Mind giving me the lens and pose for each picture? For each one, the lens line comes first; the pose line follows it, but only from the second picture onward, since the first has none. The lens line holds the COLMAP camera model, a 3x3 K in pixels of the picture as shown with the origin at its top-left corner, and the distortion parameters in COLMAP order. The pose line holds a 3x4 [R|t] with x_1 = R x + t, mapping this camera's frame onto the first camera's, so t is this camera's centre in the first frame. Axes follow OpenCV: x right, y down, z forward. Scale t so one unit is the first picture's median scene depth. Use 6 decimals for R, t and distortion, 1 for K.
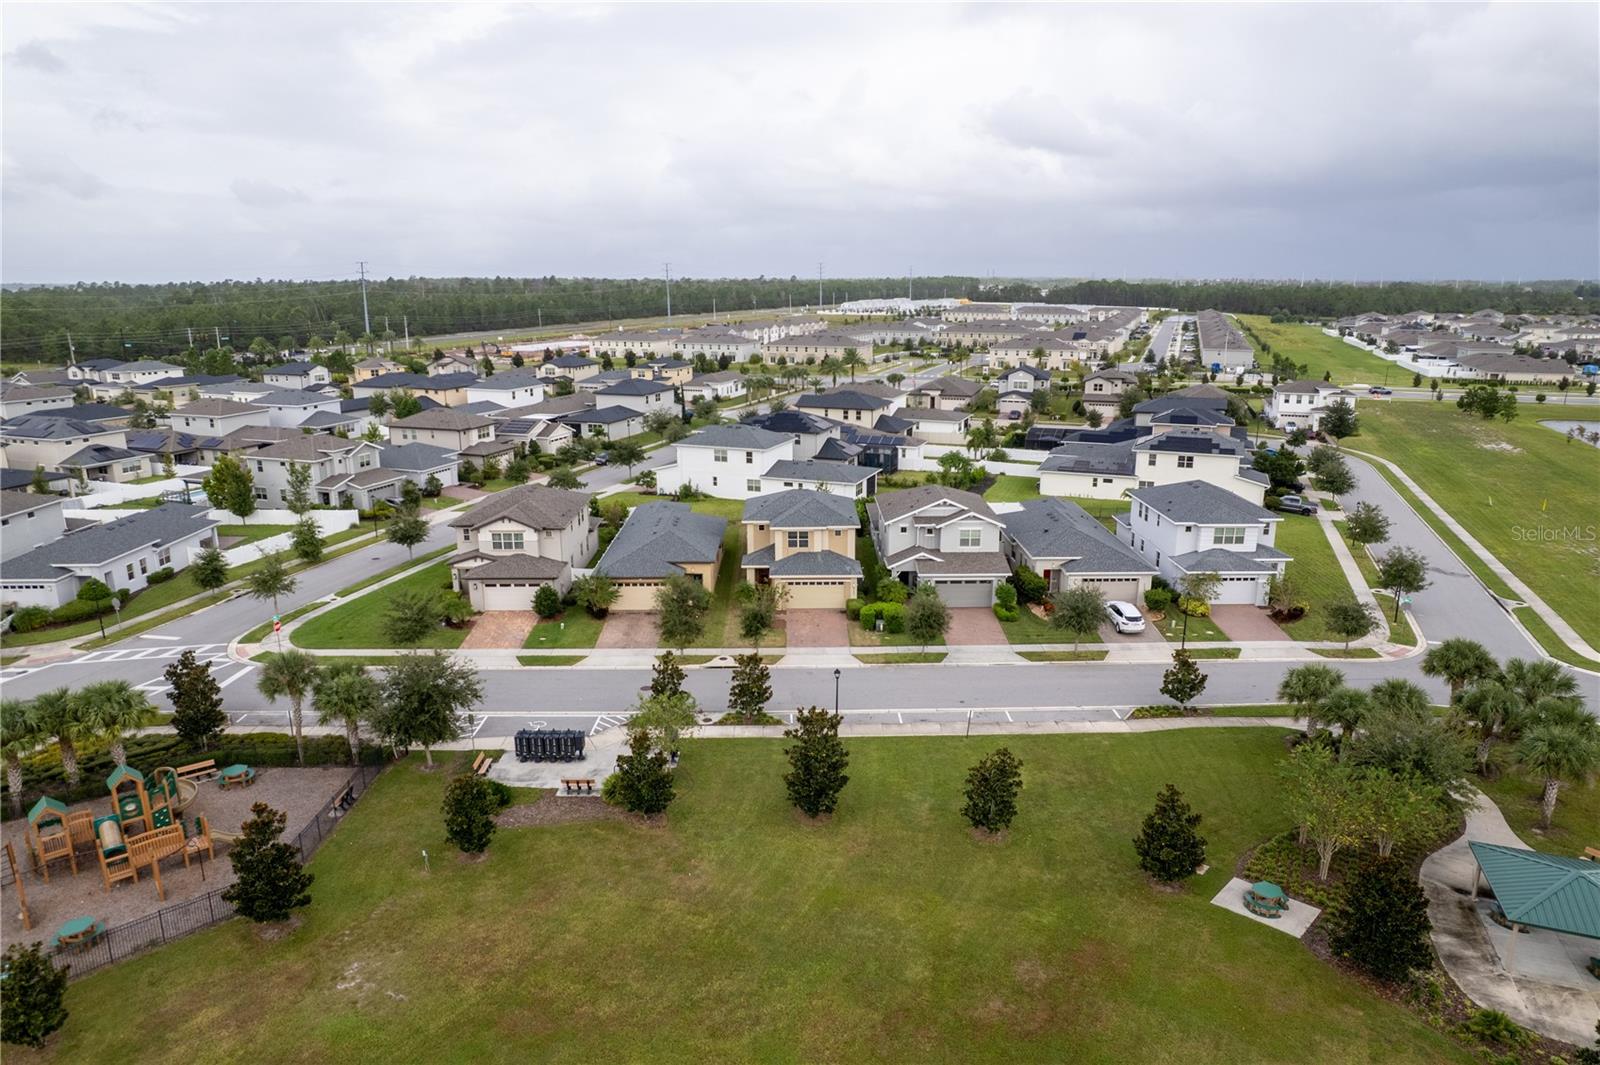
lens RADIAL K [[1027.3, 0, 800.0], [0, 1027.3, 532.5], [0, 0, 1]] dist [-0.063901, 0.048616]
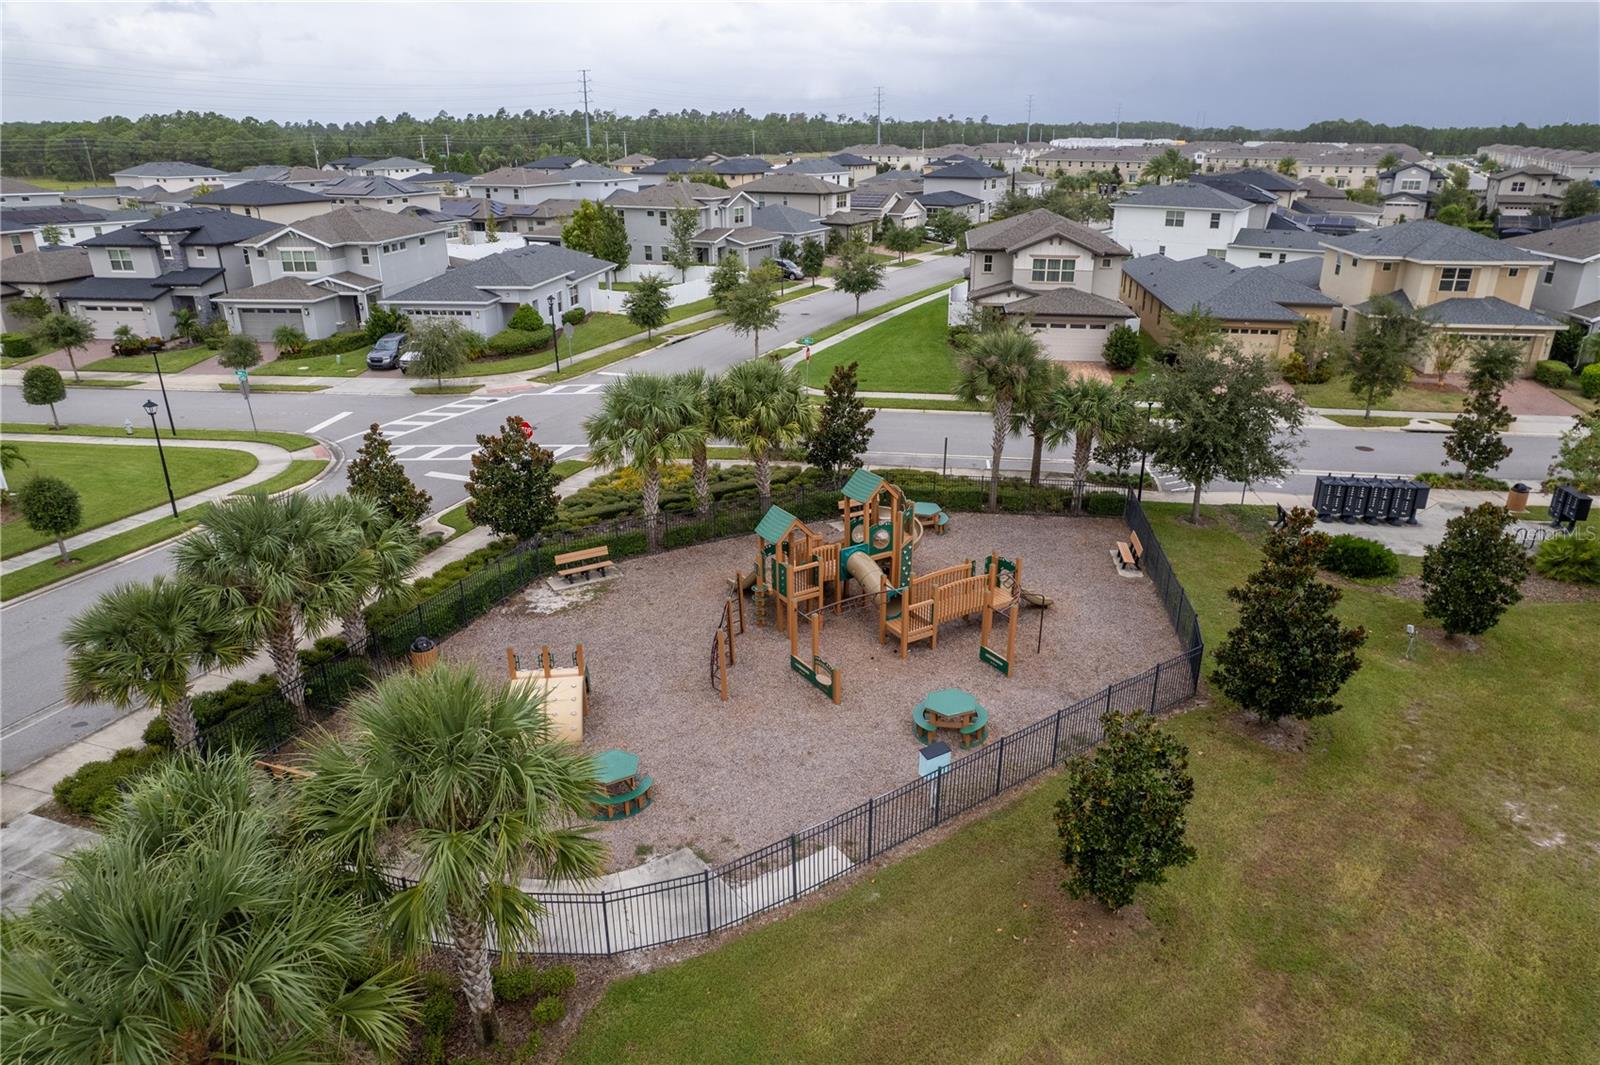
lens RADIAL K [[1032.7, 0, 804.8], [0, 1032.7, 533.3], [0, 0, 1]] dist [-0.087524, 0.081181]
pose [[0.990028, 0.053562, -0.130295, -0.348629], [-0.035980, 0.990364, 0.133730, 0.103564], [0.136202, -0.127709, 0.982415, 0.198638]]
